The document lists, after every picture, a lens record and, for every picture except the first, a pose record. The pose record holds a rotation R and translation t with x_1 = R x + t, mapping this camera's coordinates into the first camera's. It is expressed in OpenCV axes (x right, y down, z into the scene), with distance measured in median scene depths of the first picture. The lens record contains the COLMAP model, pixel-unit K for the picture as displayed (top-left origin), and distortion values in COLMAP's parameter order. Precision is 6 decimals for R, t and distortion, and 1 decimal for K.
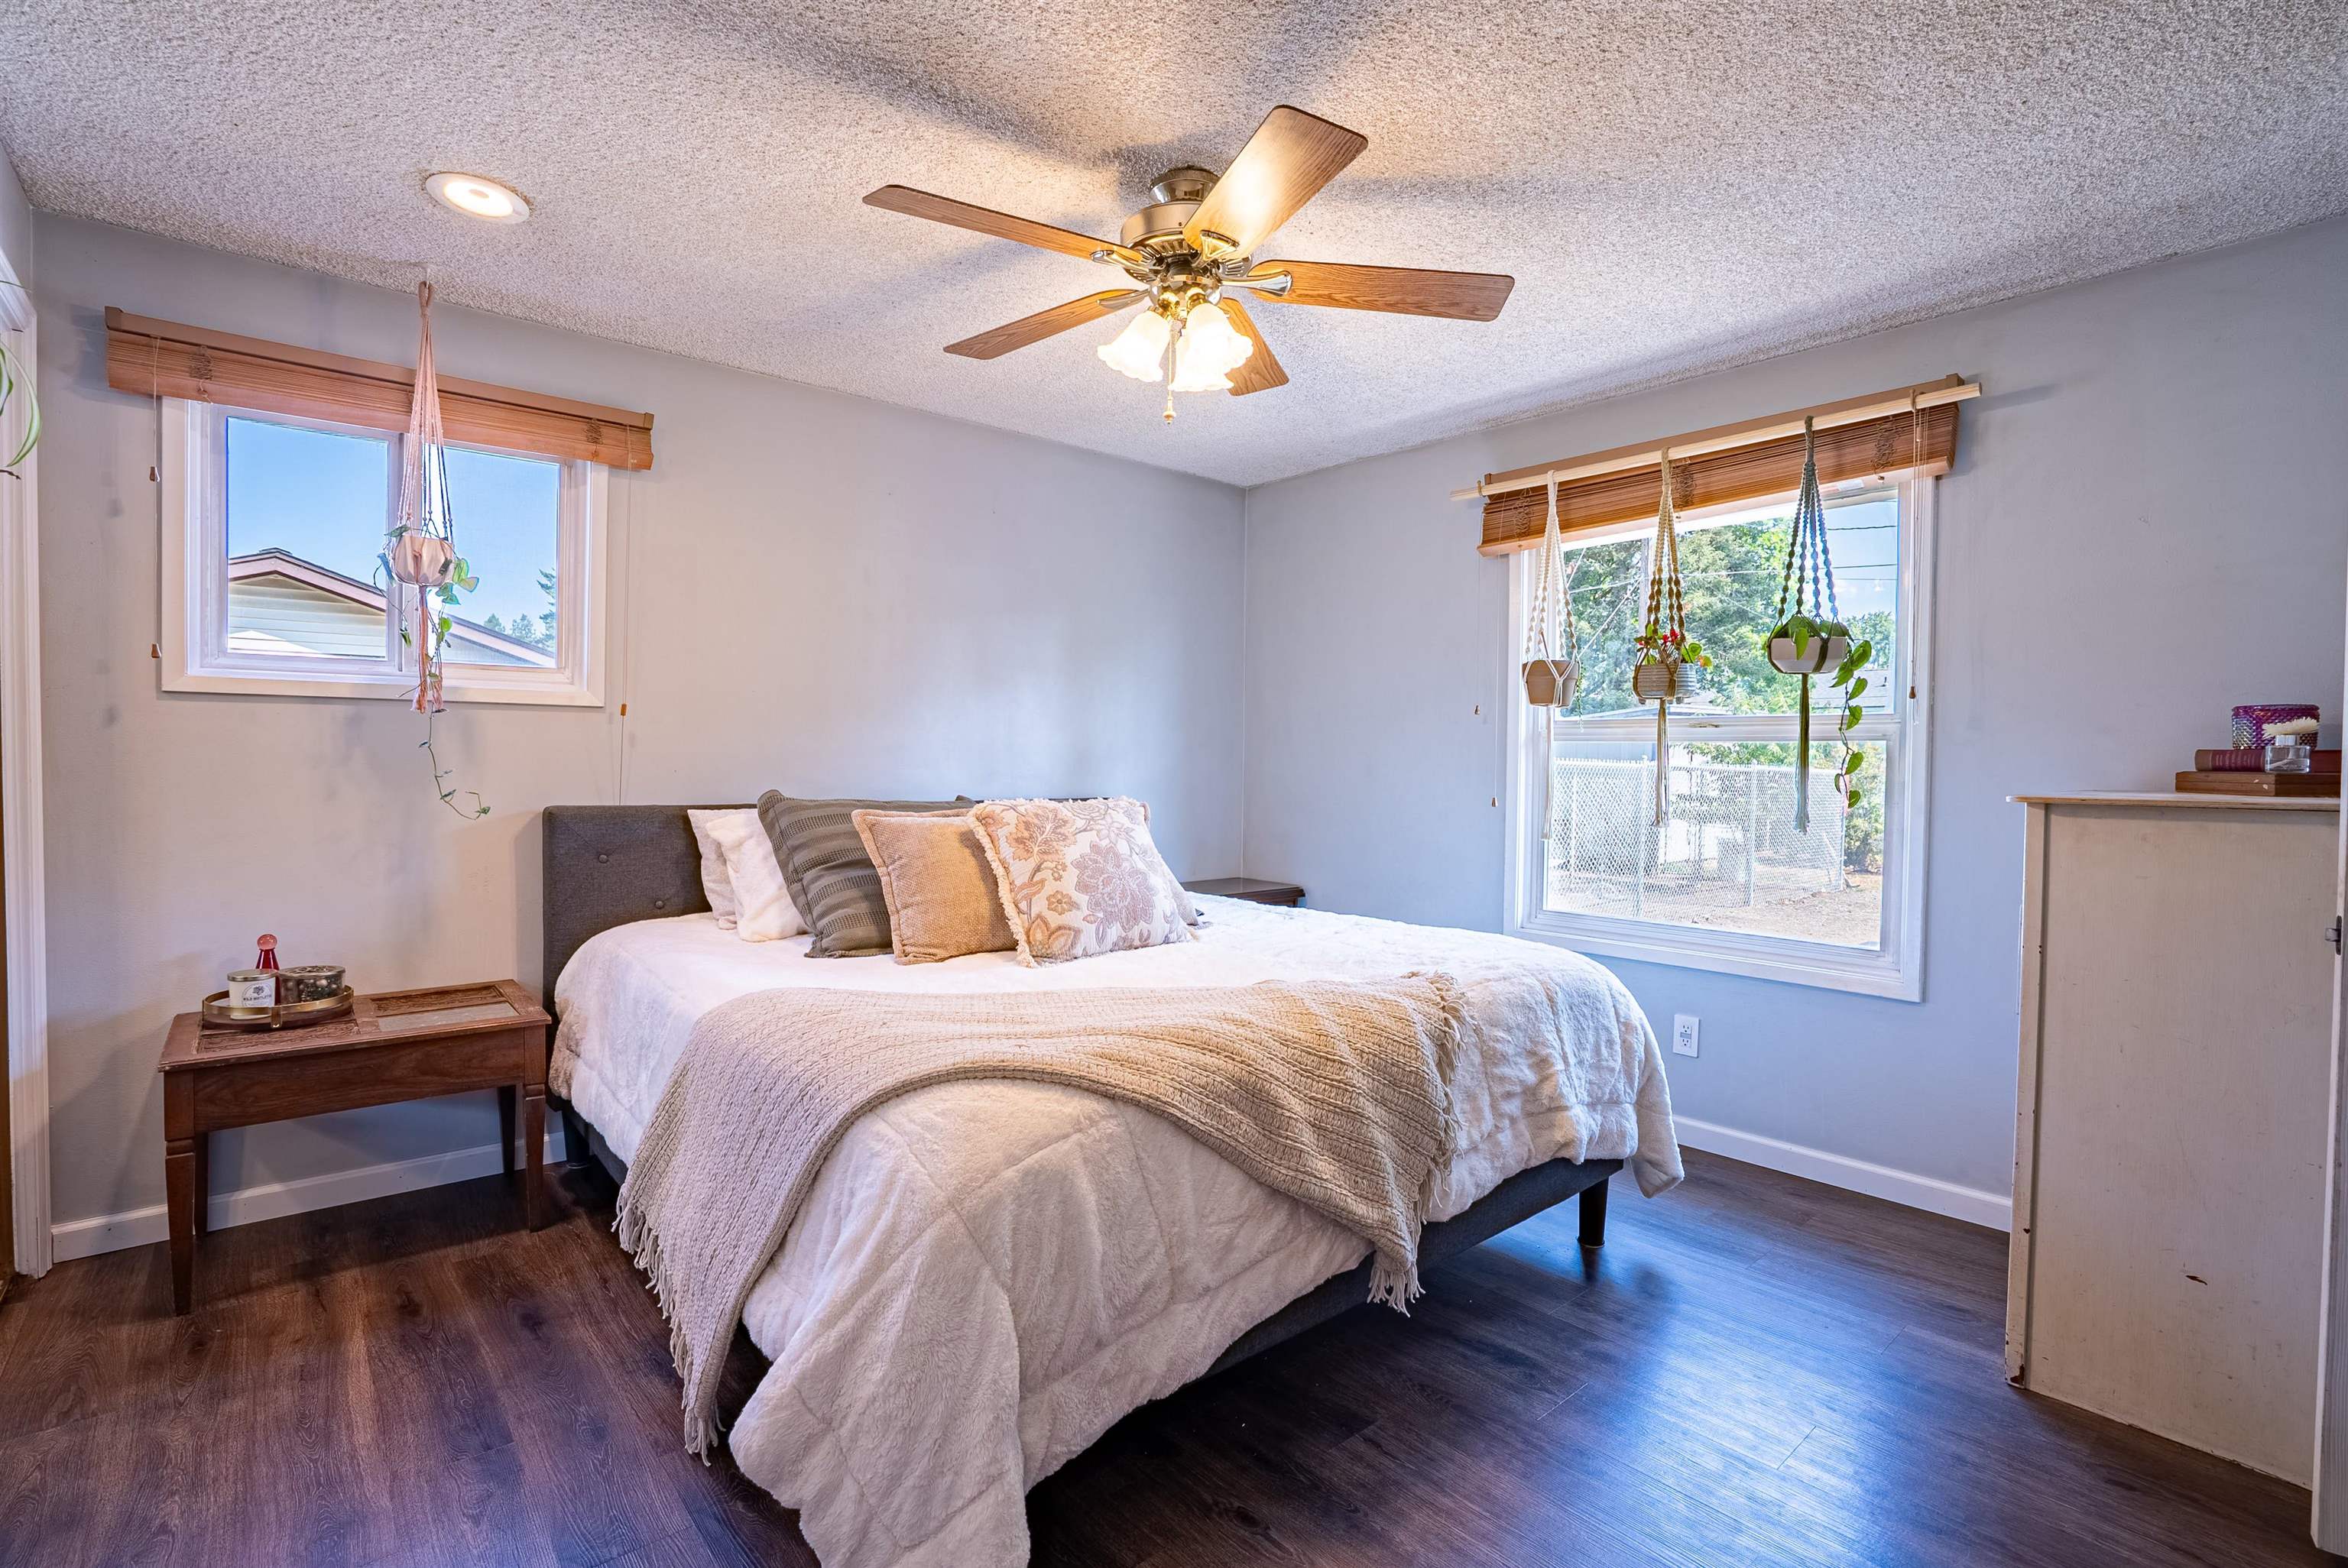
lens RADIAL K [[1090.2, 0, 1173.1], [0, 1090.2, 790.8], [0, 0, 1]] dist [-0.065329, 0.026530]
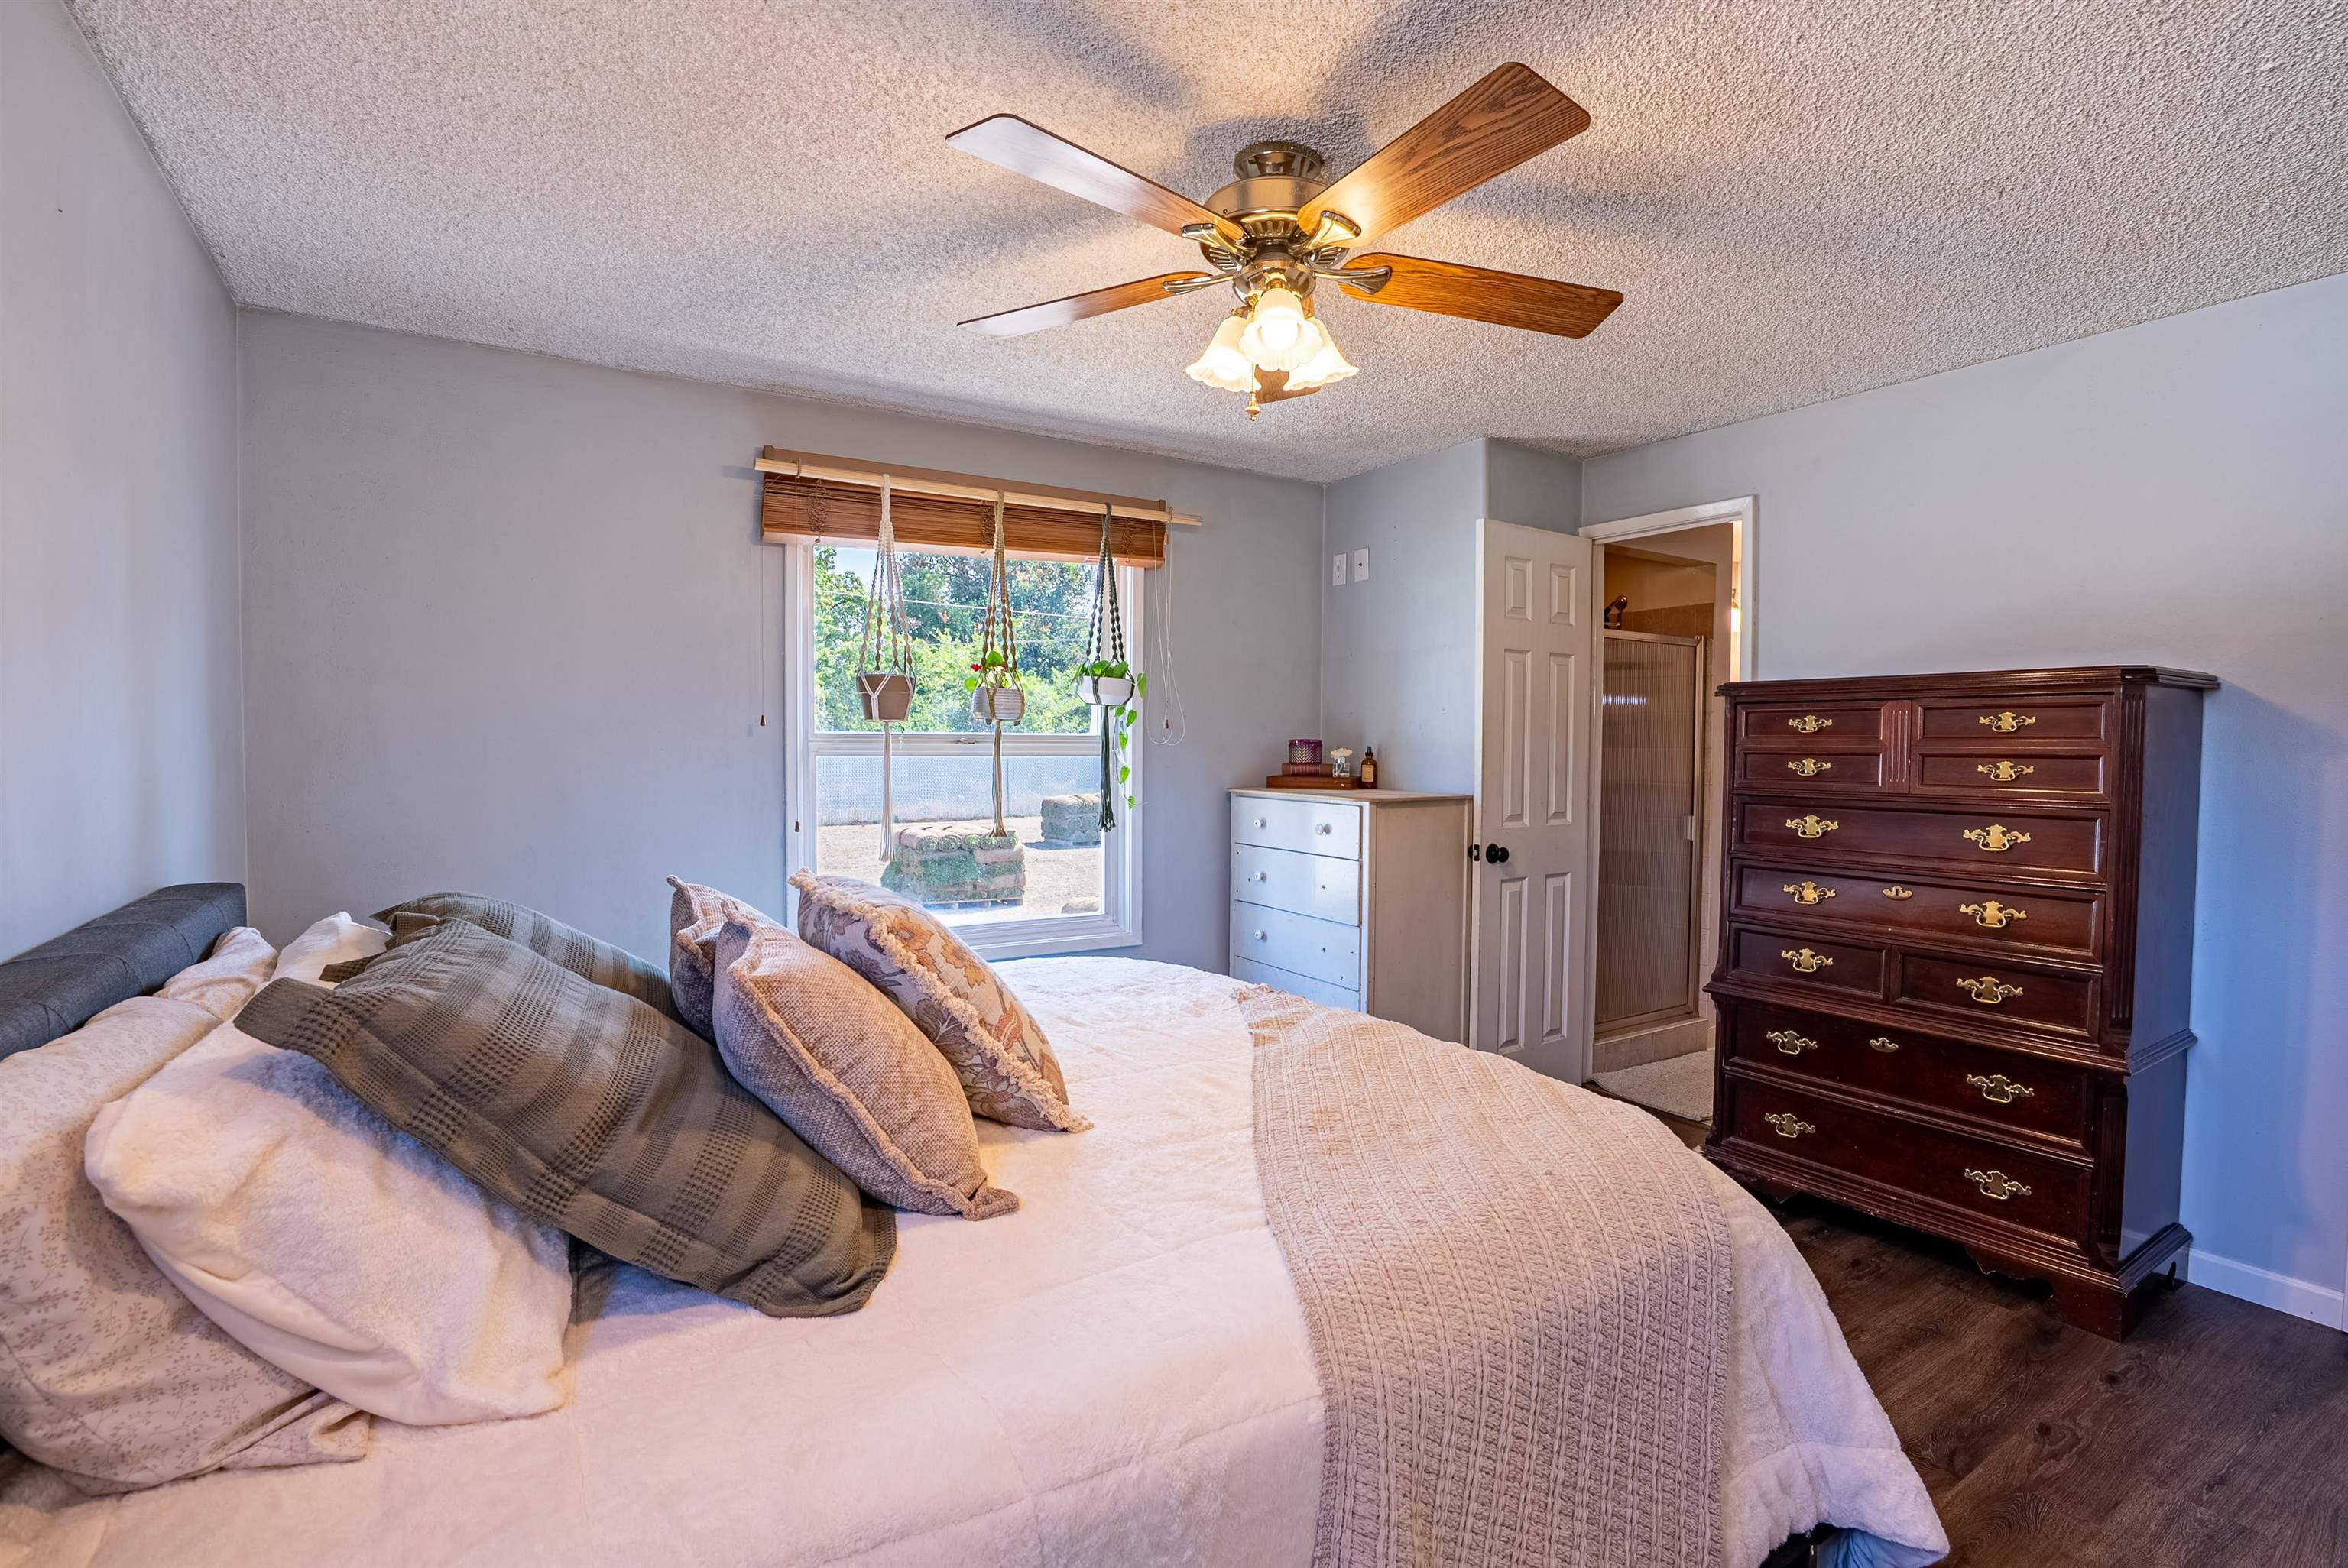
lens RADIAL K [[1090.2, 0, 1173.1], [0, 1090.2, 790.8], [0, 0, 1]] dist [-0.065329, 0.026530]
pose [[0.152736, -0.037030, 0.987573, -0.619168], [0.025400, 0.999115, 0.033534, -0.043260], [-0.987941, 0.019963, 0.153541, 0.653952]]
